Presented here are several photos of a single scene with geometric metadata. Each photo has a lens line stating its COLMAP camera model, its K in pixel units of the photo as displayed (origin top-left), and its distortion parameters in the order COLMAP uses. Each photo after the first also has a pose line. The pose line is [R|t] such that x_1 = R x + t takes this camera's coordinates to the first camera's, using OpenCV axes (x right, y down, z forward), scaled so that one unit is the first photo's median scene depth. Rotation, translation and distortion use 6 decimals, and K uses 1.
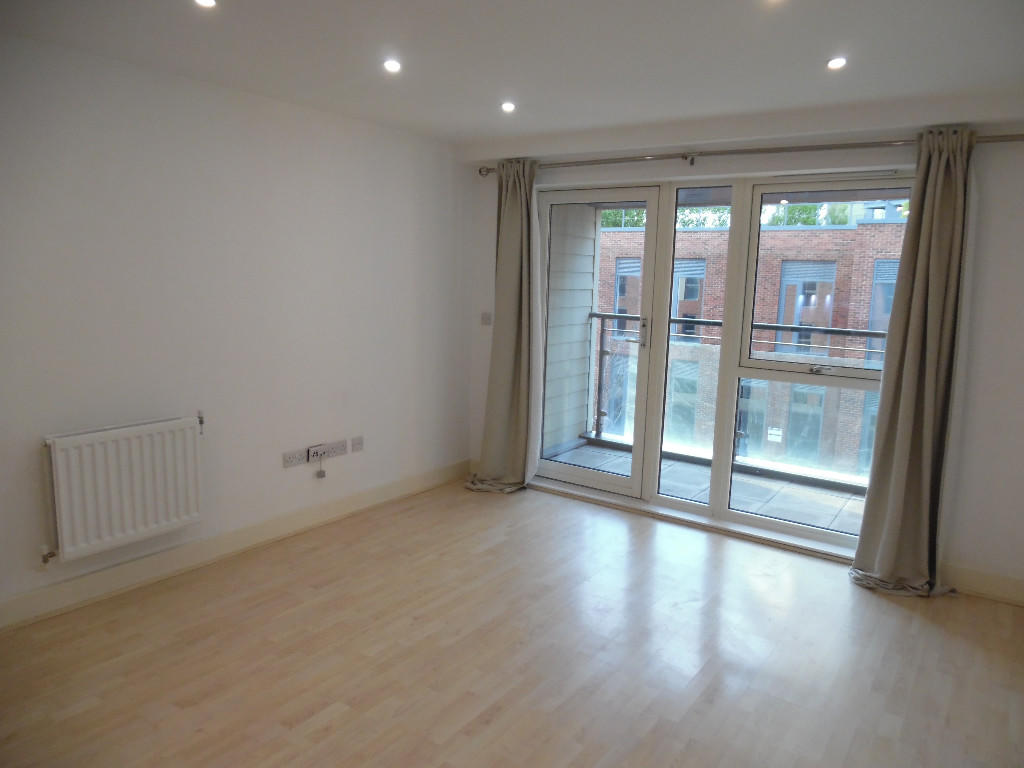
lens RADIAL K [[711.0, 0, 512.0], [0, 711.0, 384.0], [0, 0, 1]] dist [-0.035383, -0.000762]
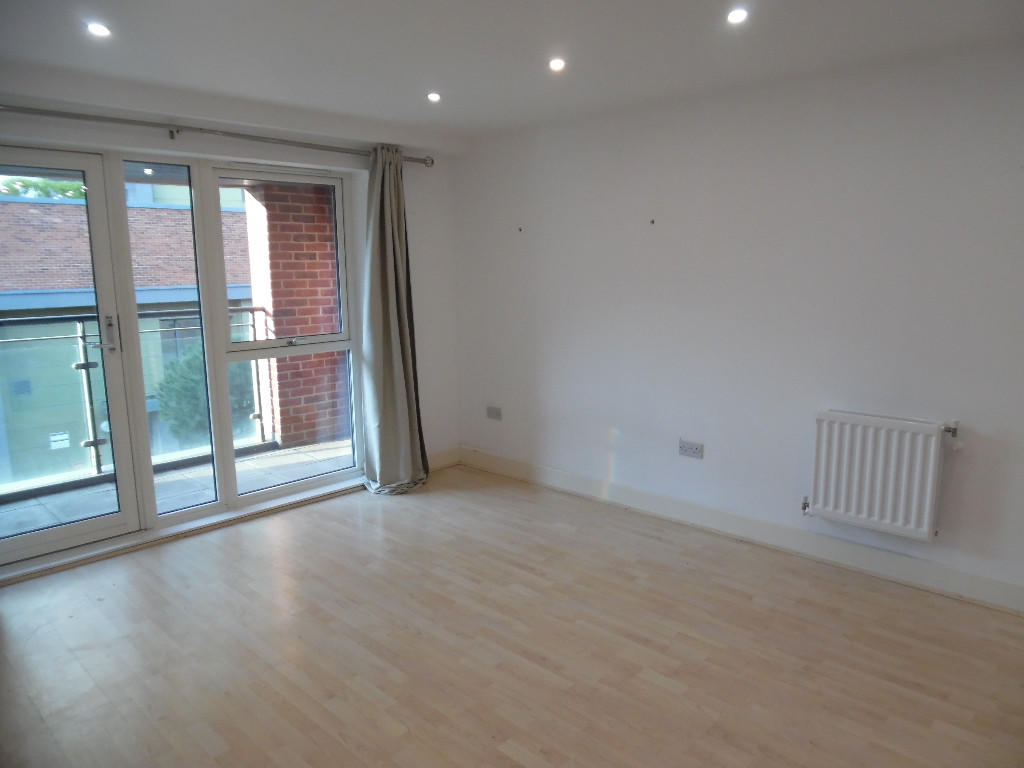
lens RADIAL K [[720.1, 0, 512.0], [0, 720.1, 384.0], [0, 0, 1]] dist [-0.008483, 0.001002]
pose [[0.142739, -0.195436, 0.970273, -0.557938], [0.164092, 0.971418, 0.171527, -0.081604], [-0.976063, 0.134730, 0.170729, 0.409462]]
